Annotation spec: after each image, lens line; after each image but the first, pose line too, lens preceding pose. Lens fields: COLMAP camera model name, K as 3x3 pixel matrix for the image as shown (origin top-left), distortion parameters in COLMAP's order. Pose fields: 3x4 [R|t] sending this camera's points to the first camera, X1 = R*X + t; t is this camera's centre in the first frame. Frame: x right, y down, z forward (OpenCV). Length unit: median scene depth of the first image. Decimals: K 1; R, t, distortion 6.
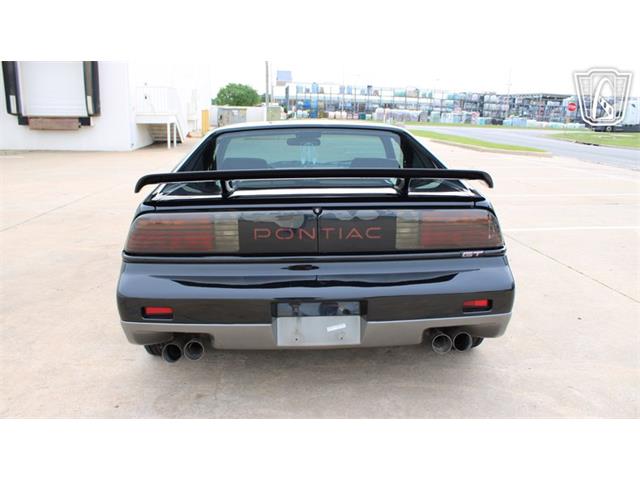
lens RADIAL K [[537.6, 0, 319.5], [0, 537.6, 230.3], [0, 0, 1]] dist [-0.128715, 0.090474]
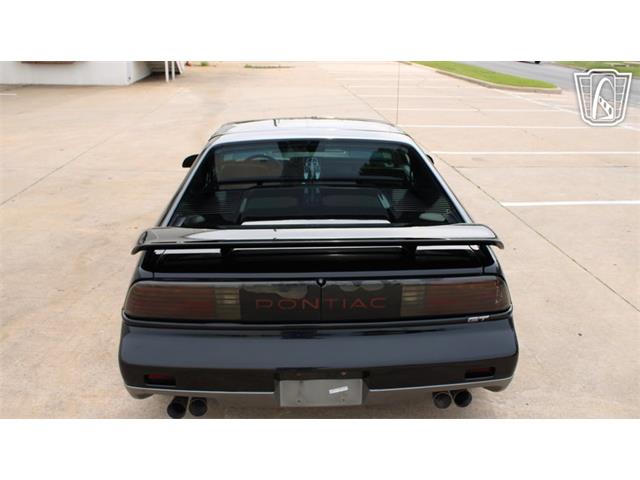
lens RADIAL K [[537.6, 0, 319.4], [0, 537.6, 240.1], [0, 0, 1]] dist [-0.128715, 0.090474]
pose [[0.999956, 0.009236, -0.001705, -0.005544], [-0.008876, 0.988656, 0.149935, -0.243931], [0.003071, -0.149914, 0.988694, 0.051056]]
